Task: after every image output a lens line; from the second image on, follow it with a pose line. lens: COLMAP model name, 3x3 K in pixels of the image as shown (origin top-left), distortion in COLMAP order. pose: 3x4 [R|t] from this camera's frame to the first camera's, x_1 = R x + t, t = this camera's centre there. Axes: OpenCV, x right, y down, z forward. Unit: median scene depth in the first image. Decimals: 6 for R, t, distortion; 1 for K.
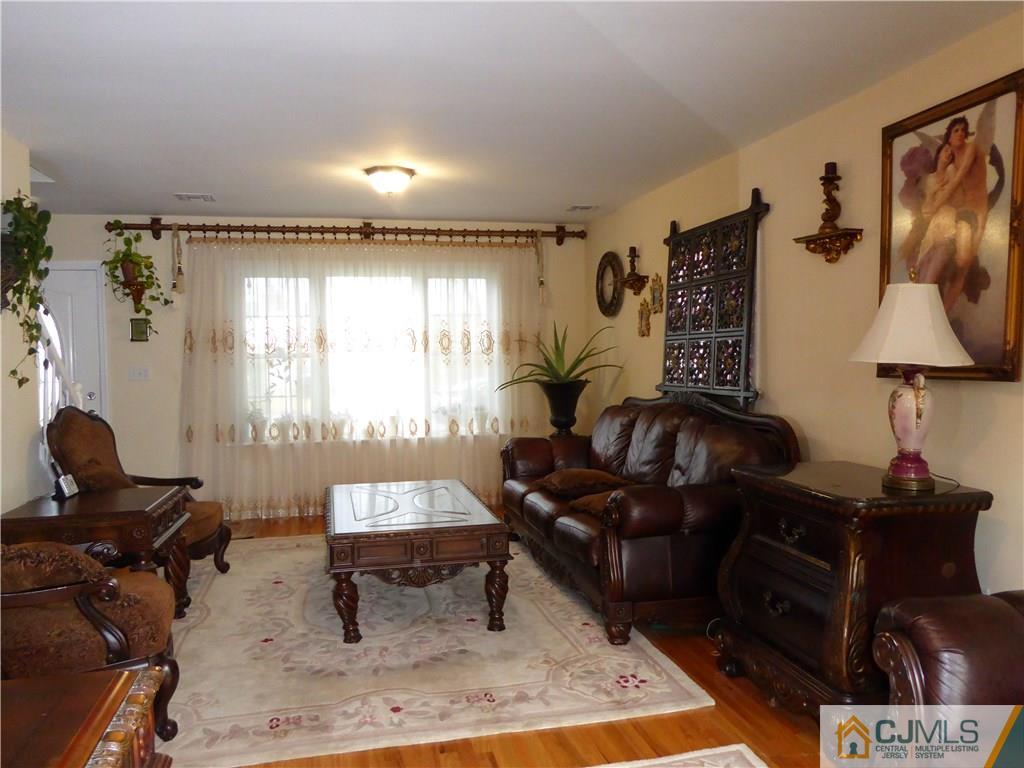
lens RADIAL K [[734.4, 0, 508.9], [0, 734.4, 386.4], [0, 0, 1]] dist [0.027048, 0.000654]
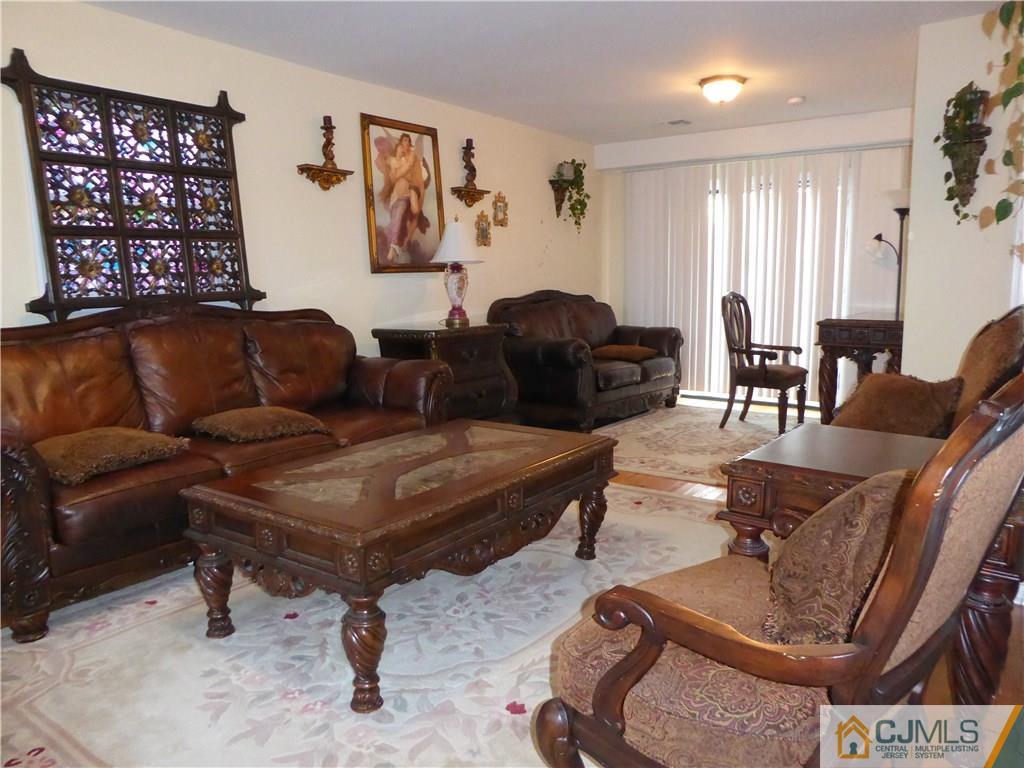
lens RADIAL K [[734.4, 0, 510.0], [0, 734.4, 382.1], [0, 0, 1]] dist [0.027048, 0.000654]
pose [[-0.633649, -0.071993, 0.770264, -1.044576], [0.074782, 0.985298, 0.153611, -0.003587], [-0.769998, 0.154937, -0.618949, 2.019233]]
